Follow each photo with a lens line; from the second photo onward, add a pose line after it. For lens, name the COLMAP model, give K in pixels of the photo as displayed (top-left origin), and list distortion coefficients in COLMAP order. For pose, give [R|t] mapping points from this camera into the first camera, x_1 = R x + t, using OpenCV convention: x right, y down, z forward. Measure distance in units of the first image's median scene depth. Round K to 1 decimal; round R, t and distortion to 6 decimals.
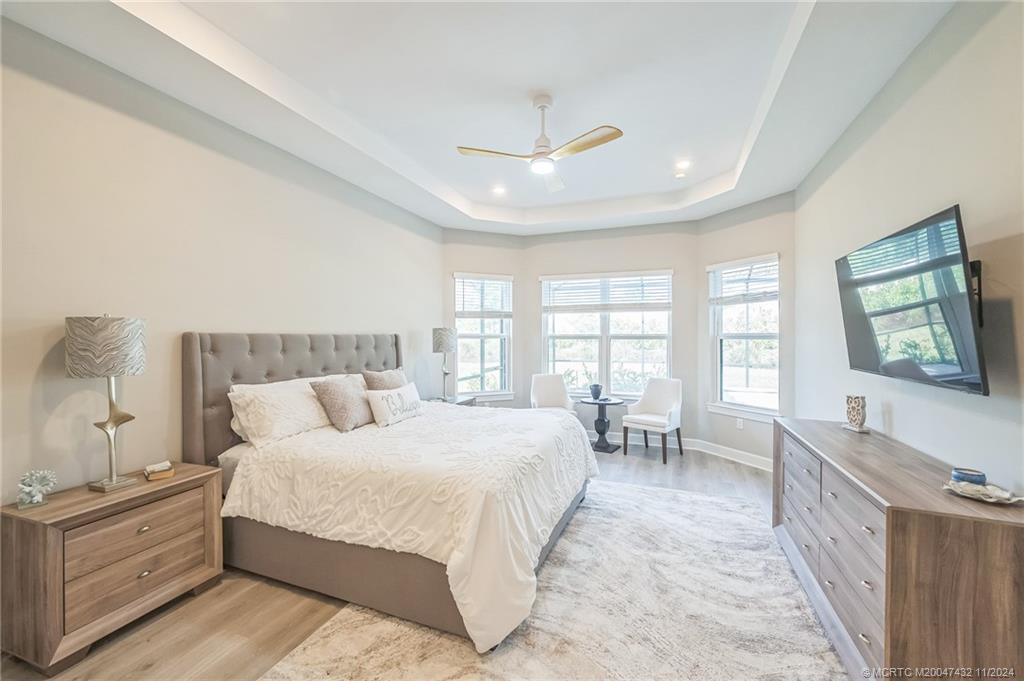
lens RADIAL K [[418.0, 0, 510.9], [0, 418.0, 335.3], [0, 0, 1]] dist [0.000824, 0.000067]
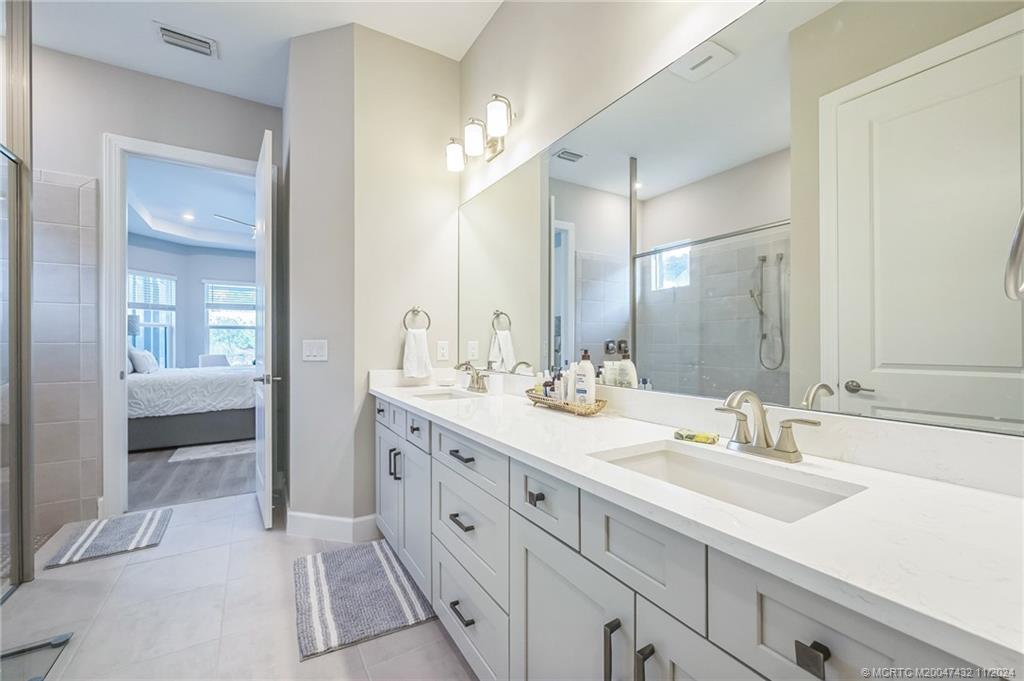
lens RADIAL K [[418.0, 0, 511.0], [0, 418.0, 338.5], [0, 0, 1]] dist [0.000824, 0.000067]
pose [[0.615691, 0.001231, 0.787986, -0.689719], [0.006422, 0.999958, -0.006580, 0.104722], [-0.787961, 0.009112, 0.615658, -1.018505]]
